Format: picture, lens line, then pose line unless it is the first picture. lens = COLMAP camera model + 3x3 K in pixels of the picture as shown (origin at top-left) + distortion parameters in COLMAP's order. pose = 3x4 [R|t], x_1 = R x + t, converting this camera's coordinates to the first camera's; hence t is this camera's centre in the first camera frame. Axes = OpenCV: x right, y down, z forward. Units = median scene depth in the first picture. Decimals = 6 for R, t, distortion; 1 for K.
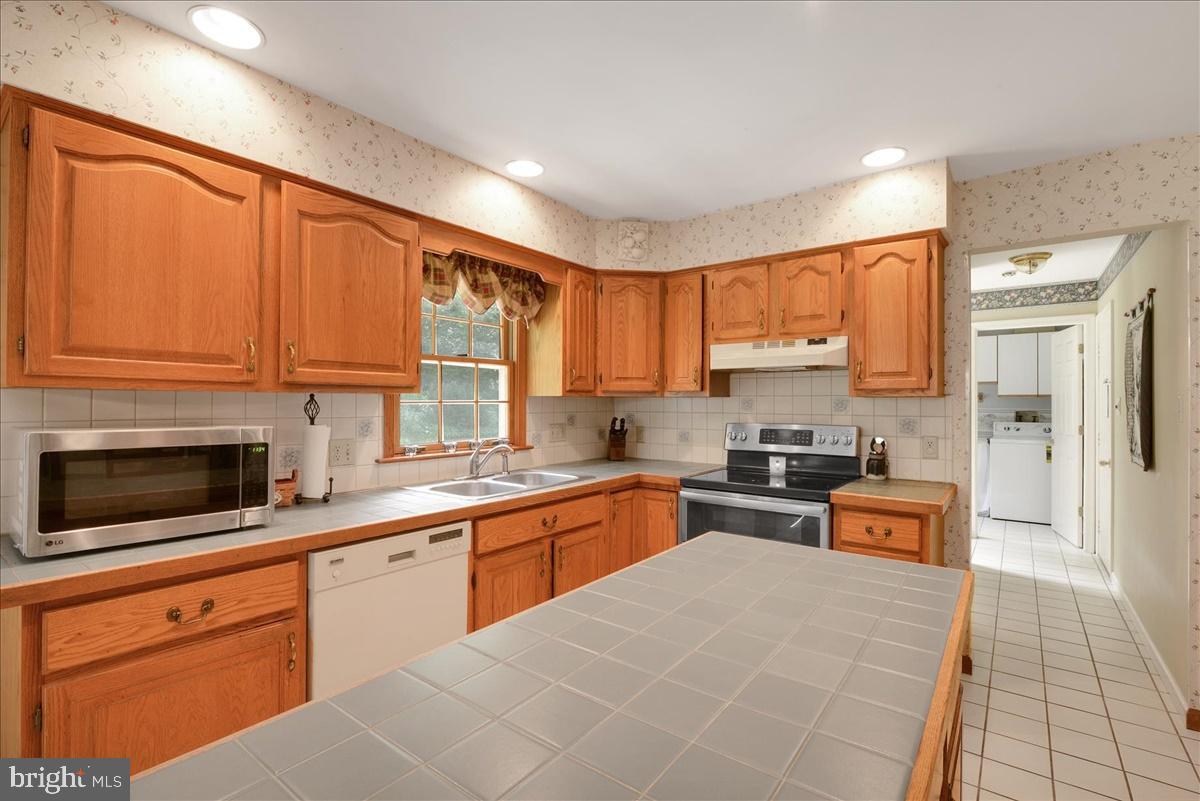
lens RADIAL K [[538.0, 0, 600.3], [0, 538.0, 399.2], [0, 0, 1]] dist [0.001521, -0.000133]
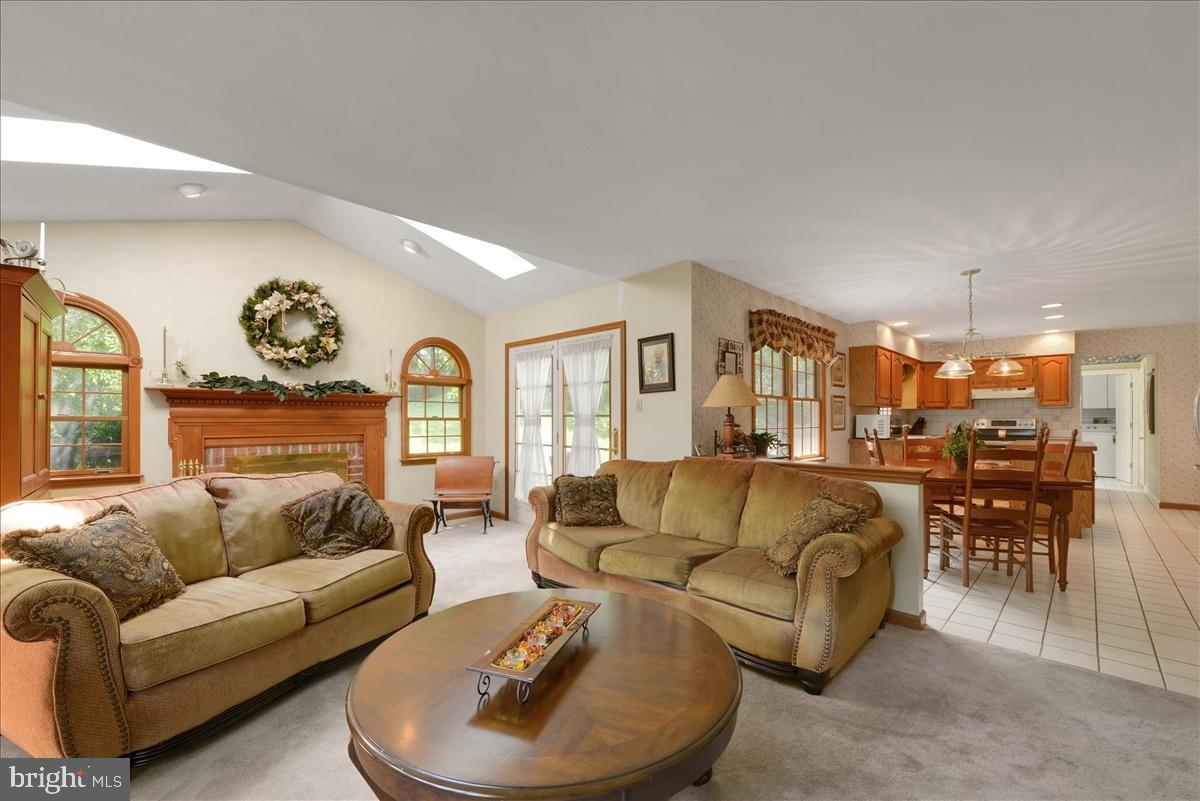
lens RADIAL K [[498.7, 0, 589.5], [0, 498.7, 418.3], [0, 0, 1]] dist [-0.000926, -0.000202]
pose [[0.992413, -0.003475, -0.122901, -1.503469], [0.003234, 0.999992, -0.002155, 0.046424], [0.122908, 0.001741, 0.992417, -1.854974]]
